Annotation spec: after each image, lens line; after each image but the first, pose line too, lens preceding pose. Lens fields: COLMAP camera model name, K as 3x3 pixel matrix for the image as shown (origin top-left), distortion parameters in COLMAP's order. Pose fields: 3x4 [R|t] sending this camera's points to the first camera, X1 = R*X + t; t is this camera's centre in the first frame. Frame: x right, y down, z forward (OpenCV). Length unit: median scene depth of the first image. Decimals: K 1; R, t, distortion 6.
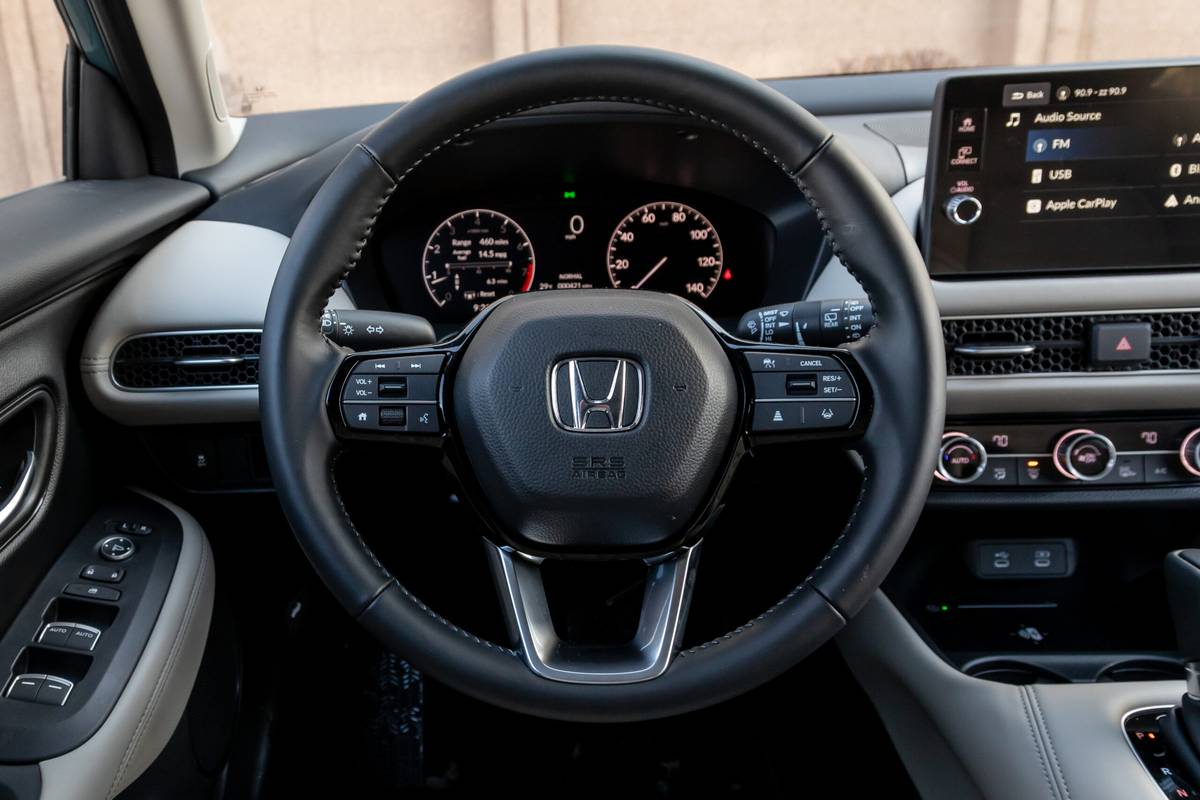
lens RADIAL K [[1106.5, 0, 455.9], [0, 1106.5, 400.7], [0, 0, 1]] dist [-0.000937, 0.012149]
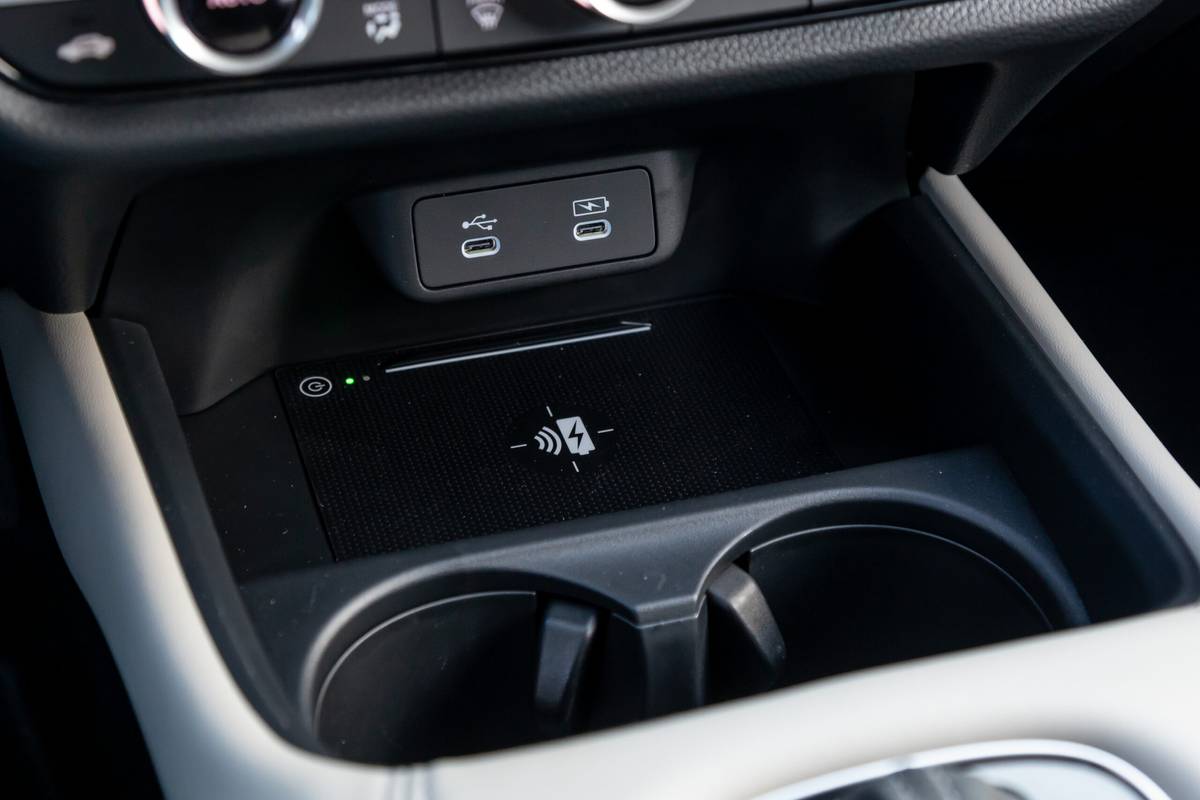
lens RADIAL K [[2225.4, 0, 600.0], [0, 2225.4, 400.0], [0, 0, 1]] dist [-0.025455, -0.092041]
pose [[0.933628, -0.155079, 0.322940, 0.363349], [0.047208, 0.946846, 0.318205, -0.027393], [-0.355121, -0.281840, 0.891322, 0.447713]]
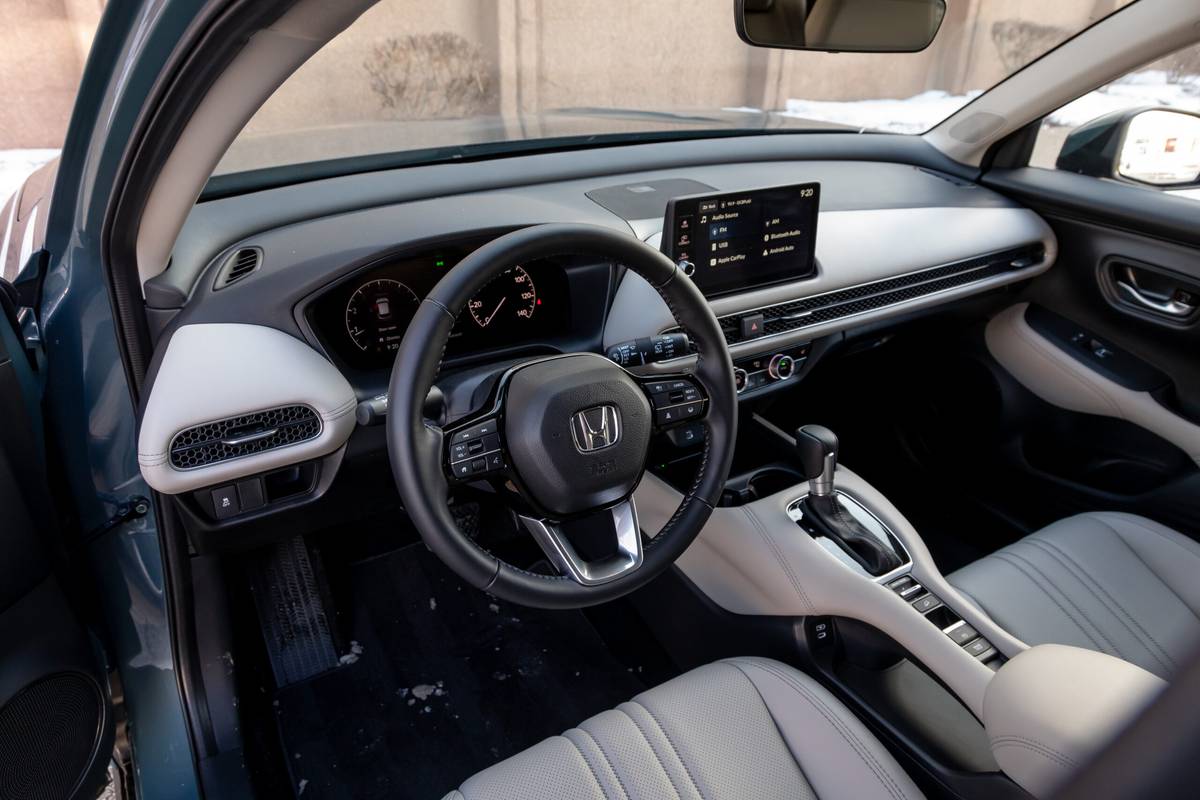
lens RADIAL K [[845.1, 0, 627.3], [0, 845.1, 378.0], [0, 0, 1]] dist [0.001869, 0.001999]
pose [[0.804513, -0.190968, 0.562397, -0.451511], [0.120885, 0.979728, 0.159751, -0.229288], [-0.581504, -0.060536, 0.811288, -0.106265]]
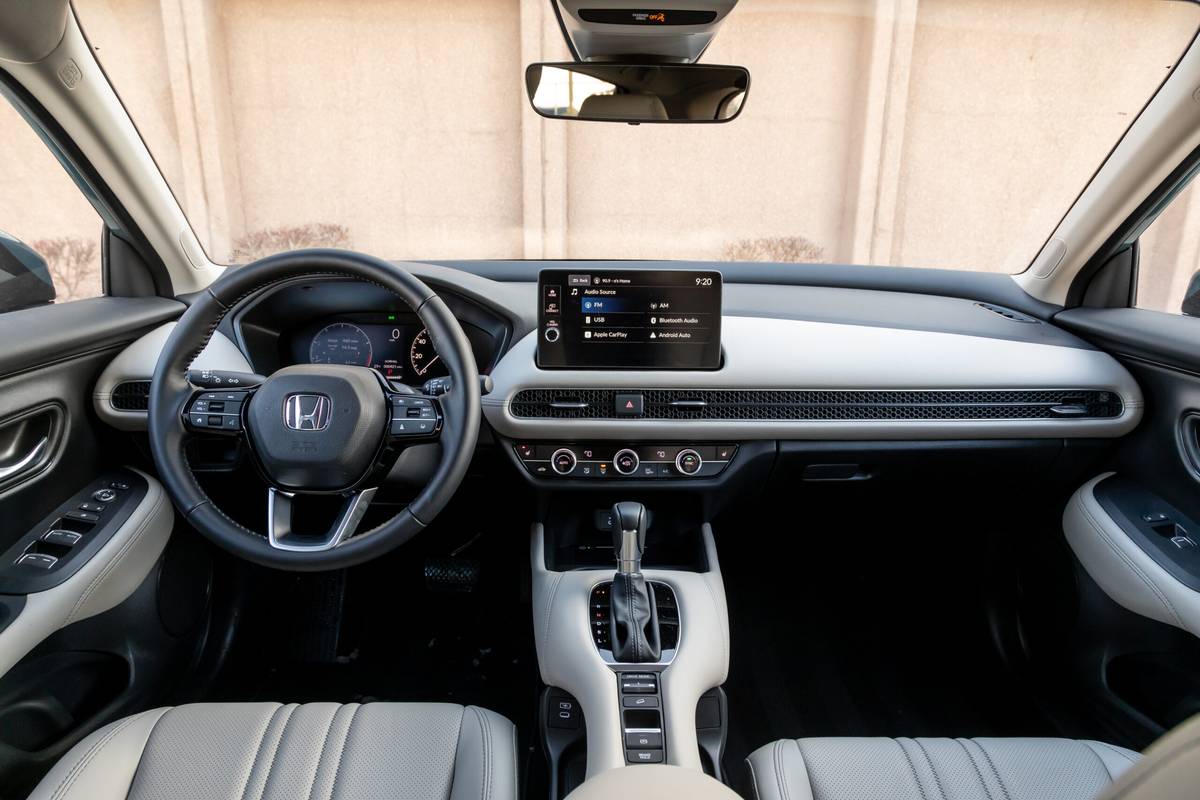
lens RADIAL K [[783.4, 0, 600.0], [0, 783.4, 400.0], [0, 0, 1]] dist [-0.004142, -0.001927]
pose [[0.995526, 0.039419, 0.085877, 0.423774], [-0.032850, 0.996520, -0.076605, 0.050979], [-0.088598, 0.073442, 0.993356, -0.406017]]
